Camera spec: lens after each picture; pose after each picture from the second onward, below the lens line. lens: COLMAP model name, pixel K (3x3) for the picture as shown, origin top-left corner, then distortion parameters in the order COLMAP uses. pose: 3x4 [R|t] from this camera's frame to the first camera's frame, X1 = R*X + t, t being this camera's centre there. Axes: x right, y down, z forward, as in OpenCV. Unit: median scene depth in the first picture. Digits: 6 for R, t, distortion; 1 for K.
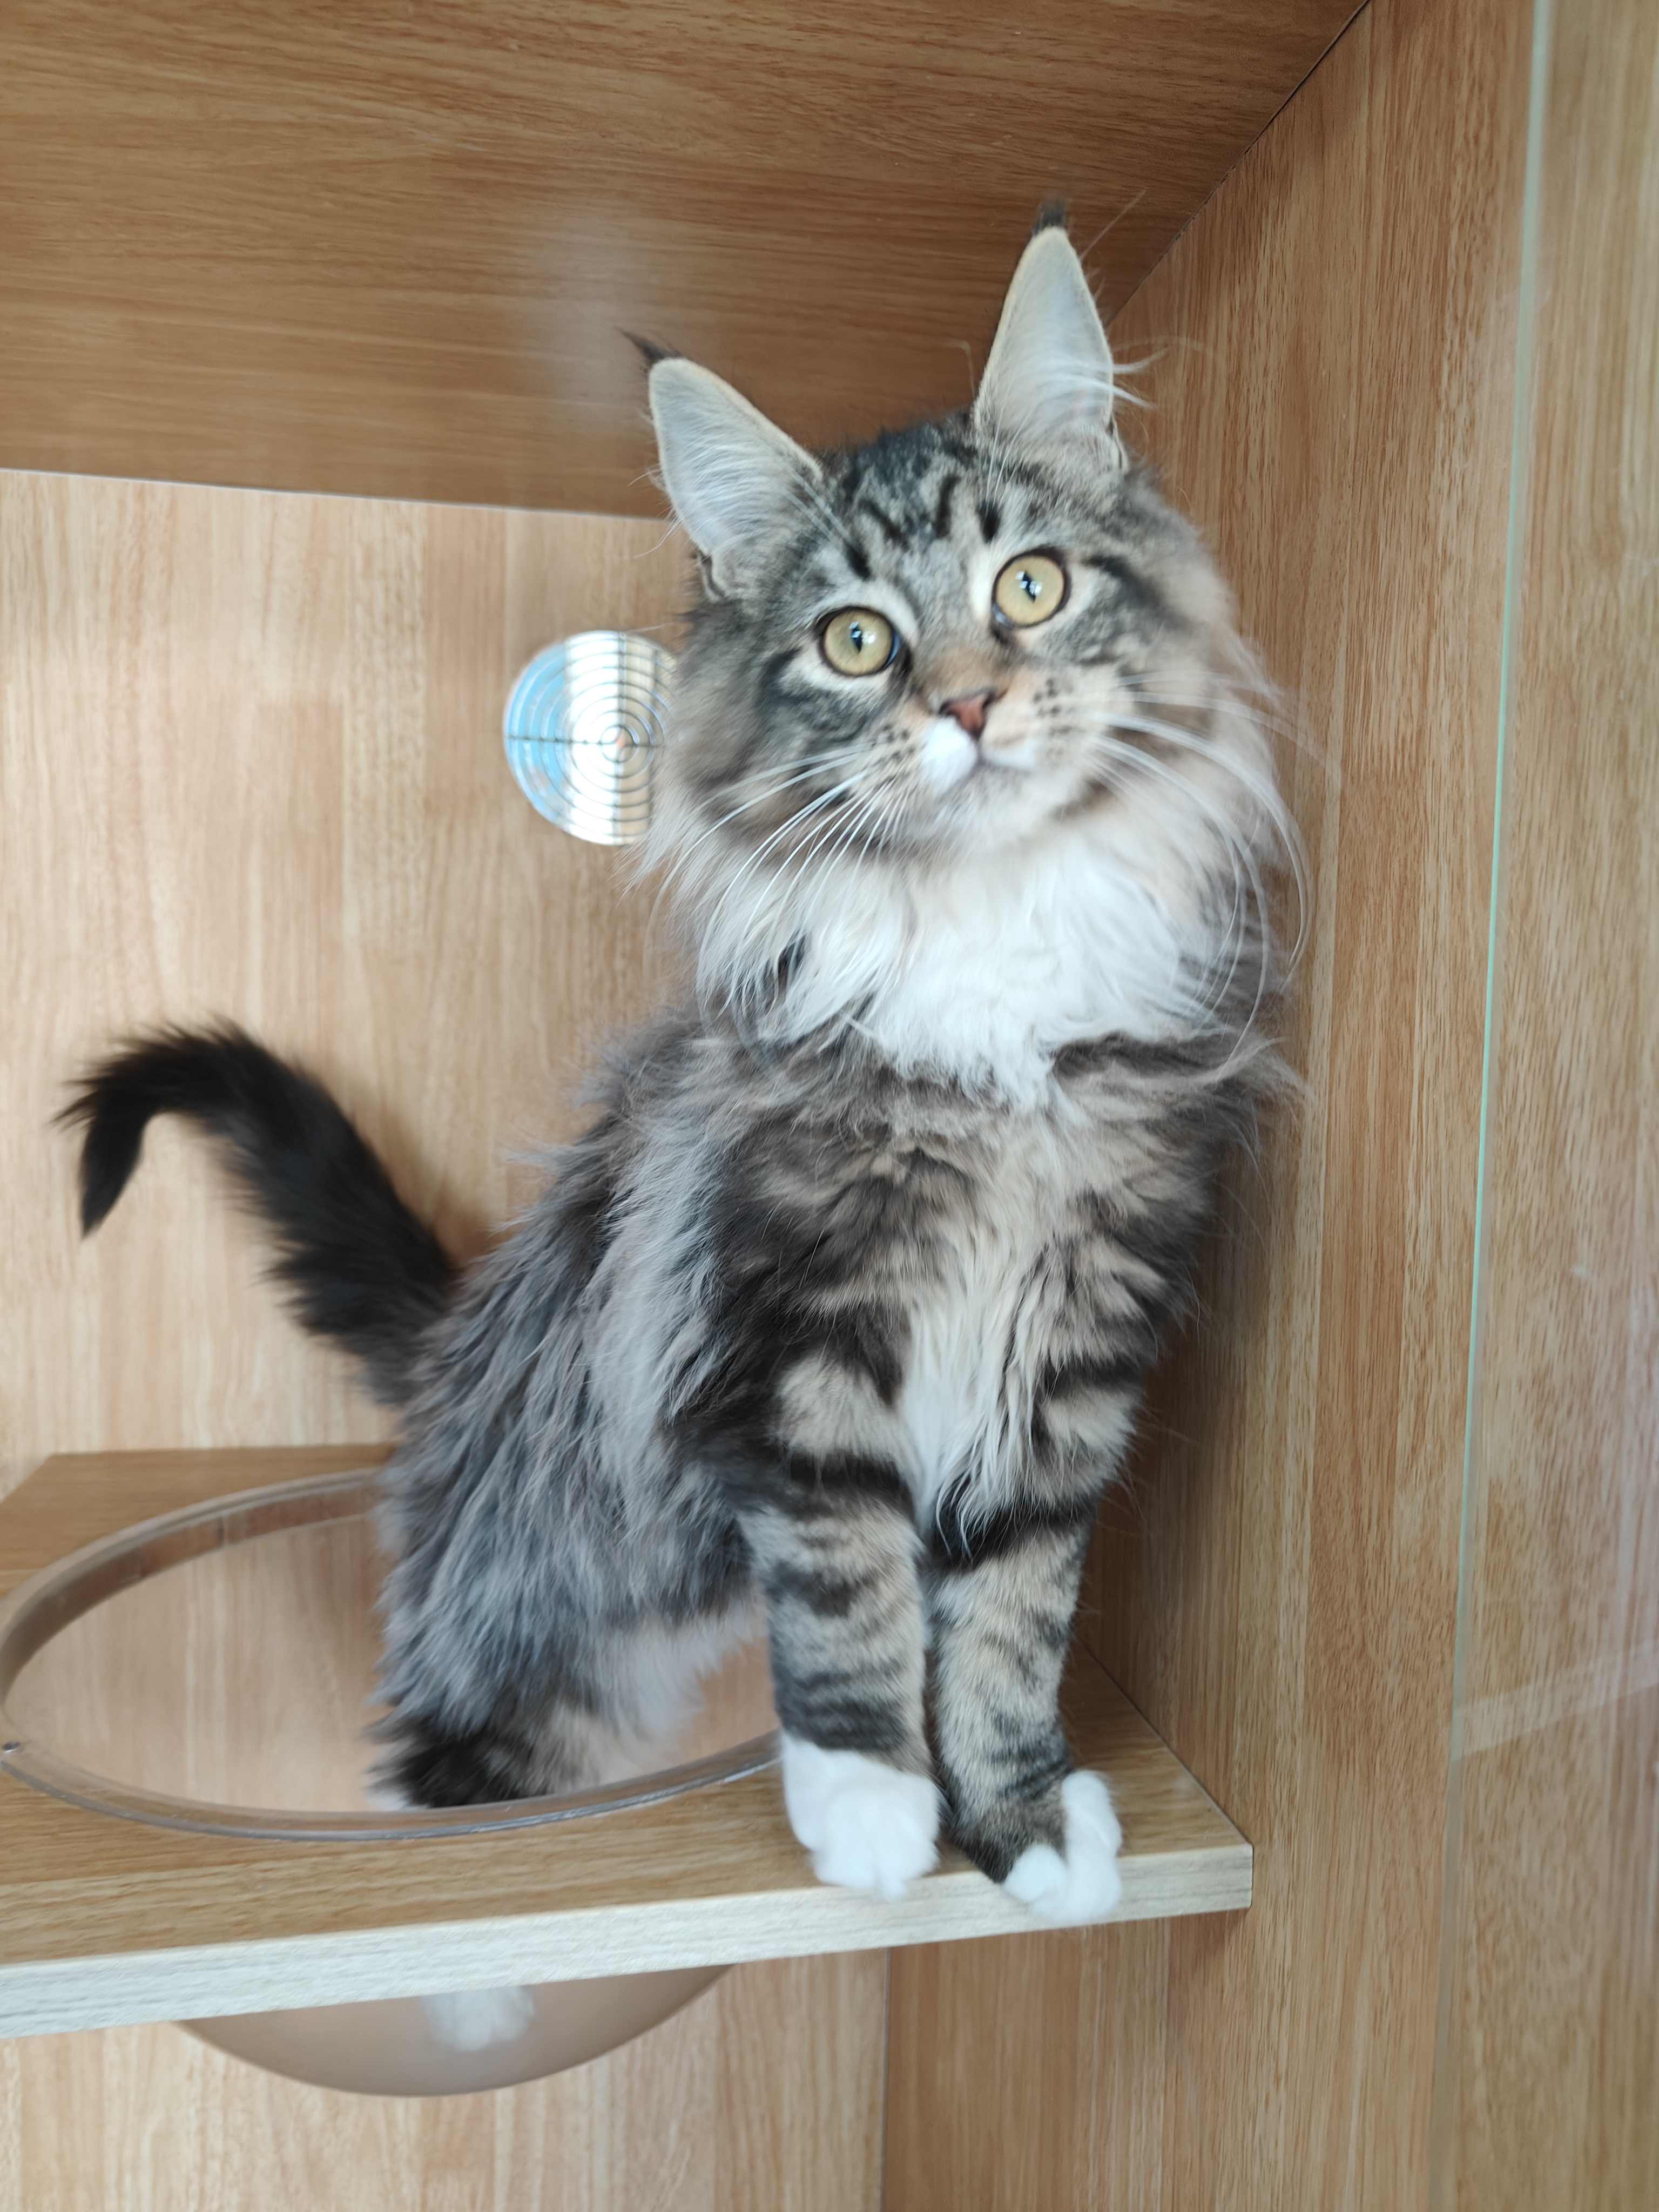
lens RADIAL K [[1558.6, 0, 789.2], [0, 1558.6, 1001.2], [0, 0, 1]] dist [-0.004717, 0.001844]
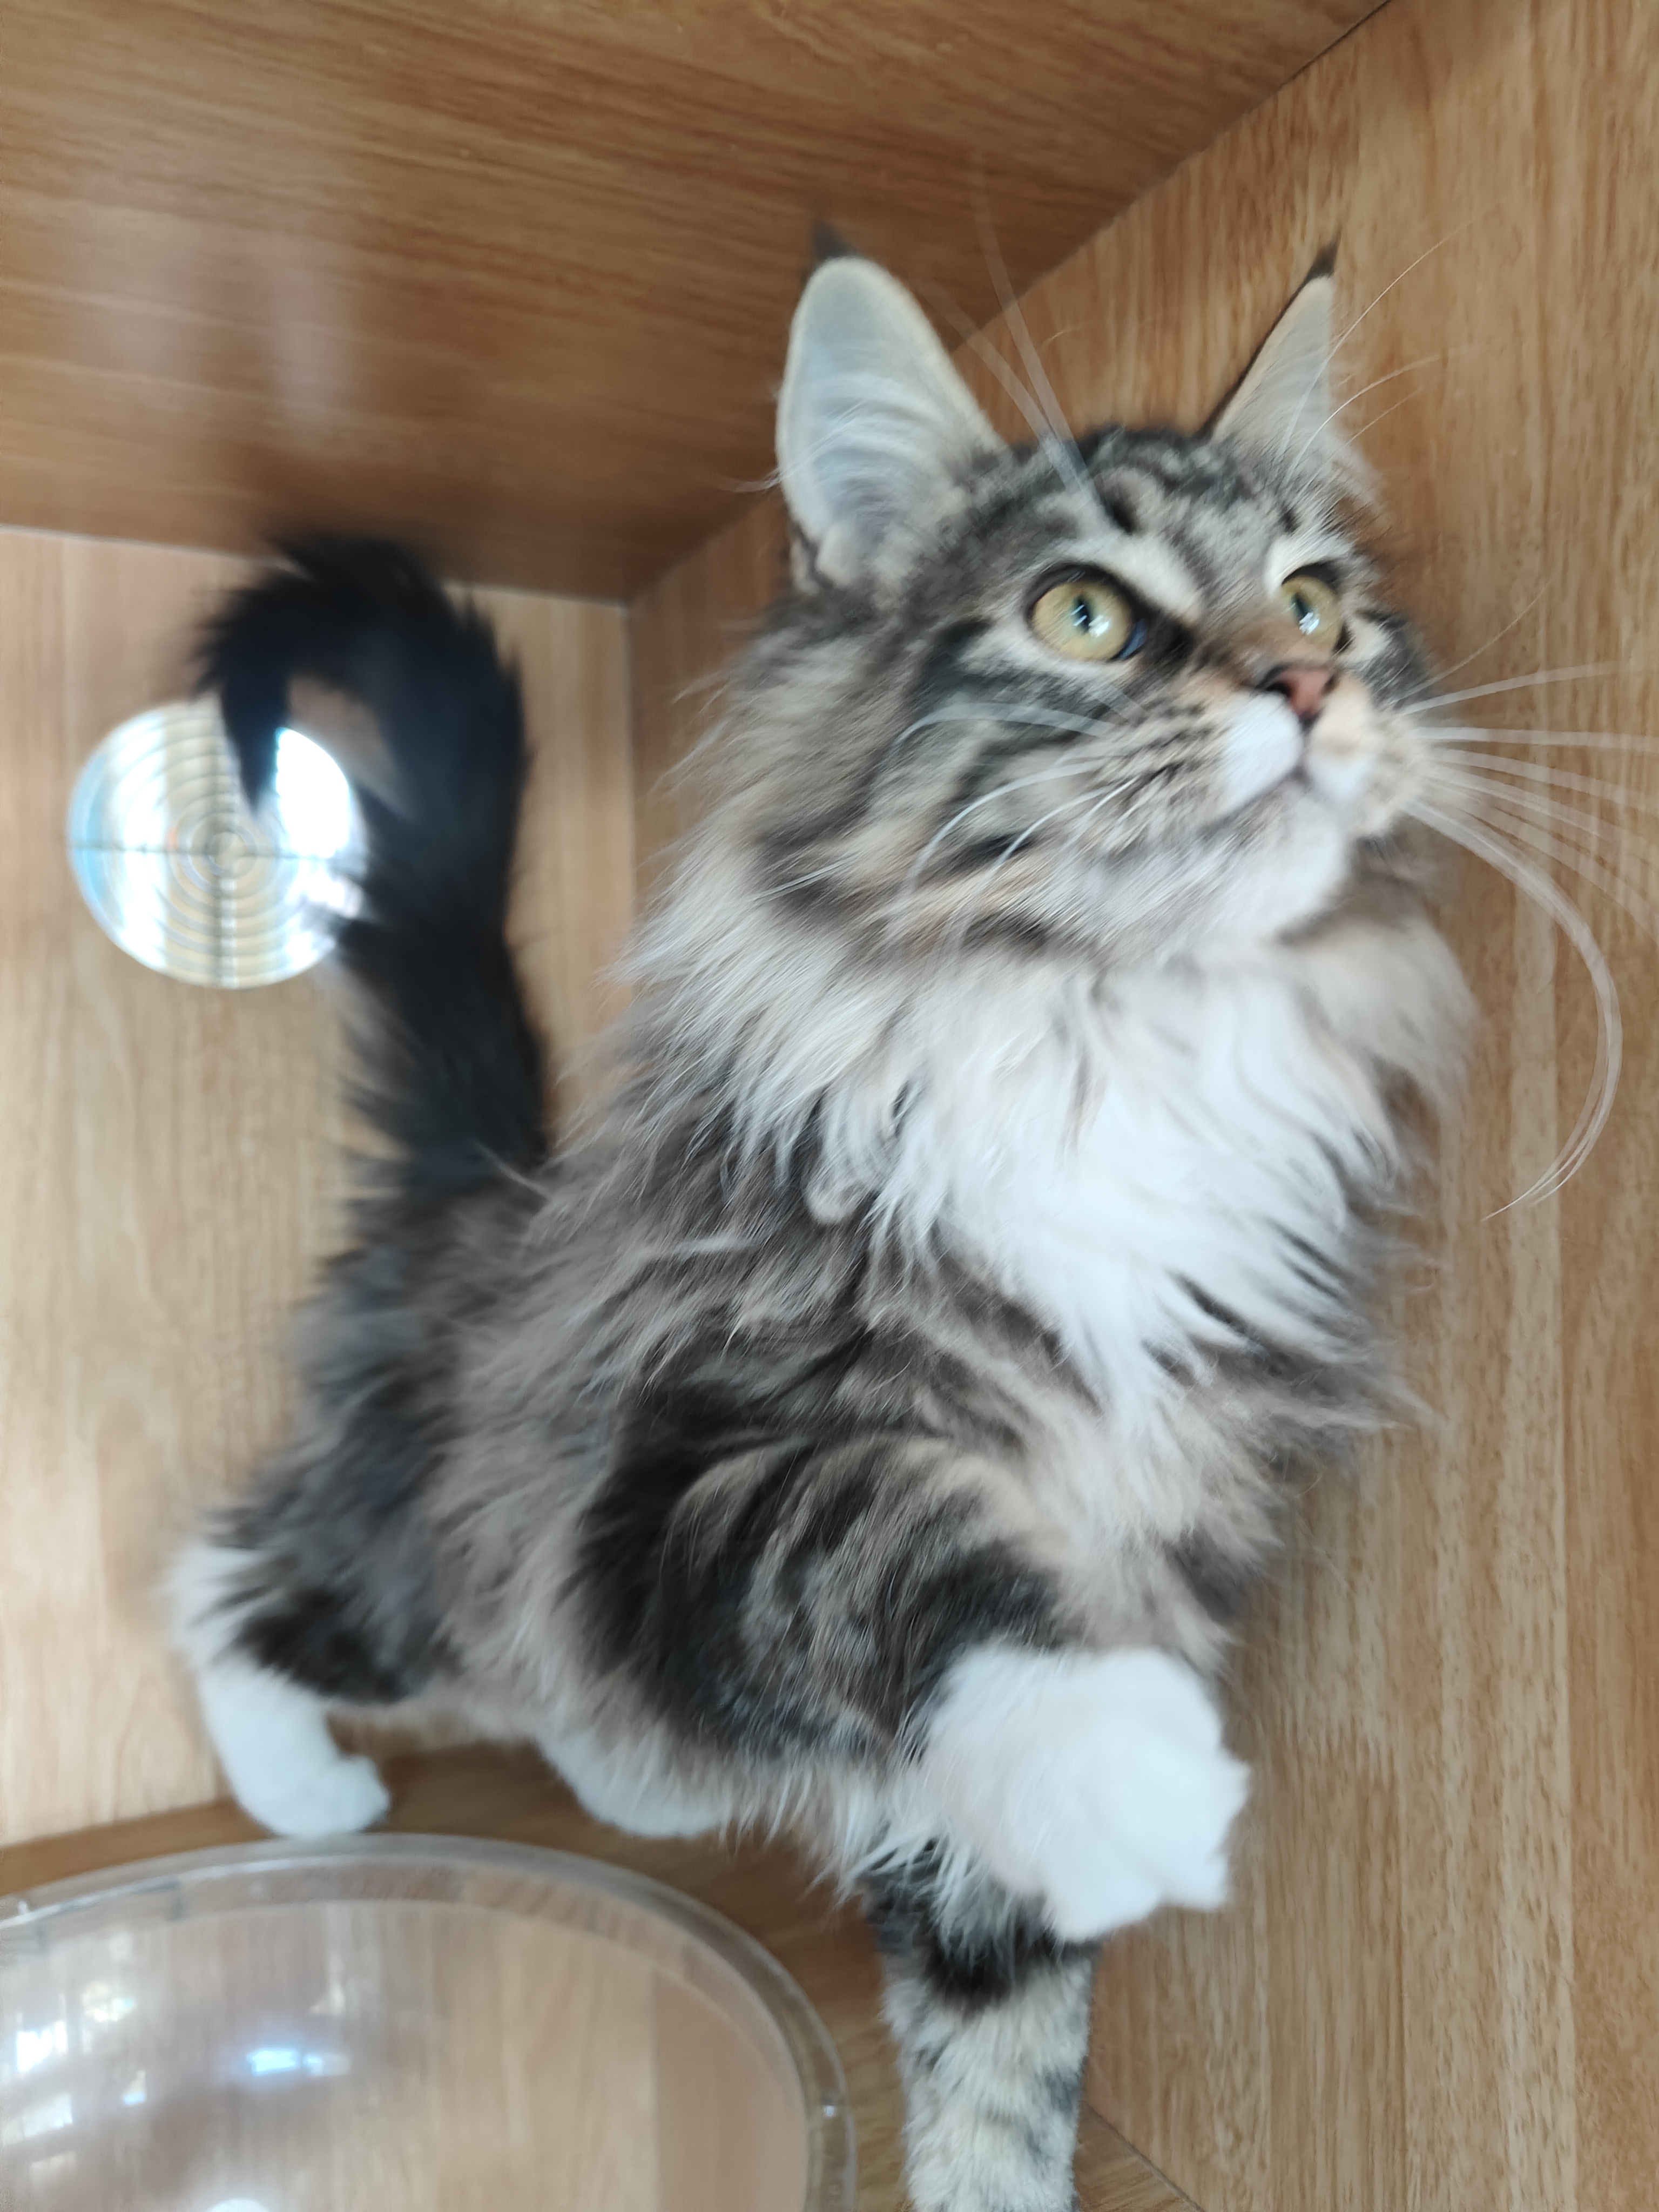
lens RADIAL K [[1558.6, 0, 789.2], [0, 1558.6, 1001.2], [0, 0, 1]] dist [-0.004717, 0.001844]
pose [[0.947275, -0.042836, 0.317546, -0.193527], [0.055509, 0.997978, -0.030965, -0.111914], [-0.315577, 0.046959, 0.947737, 0.413260]]
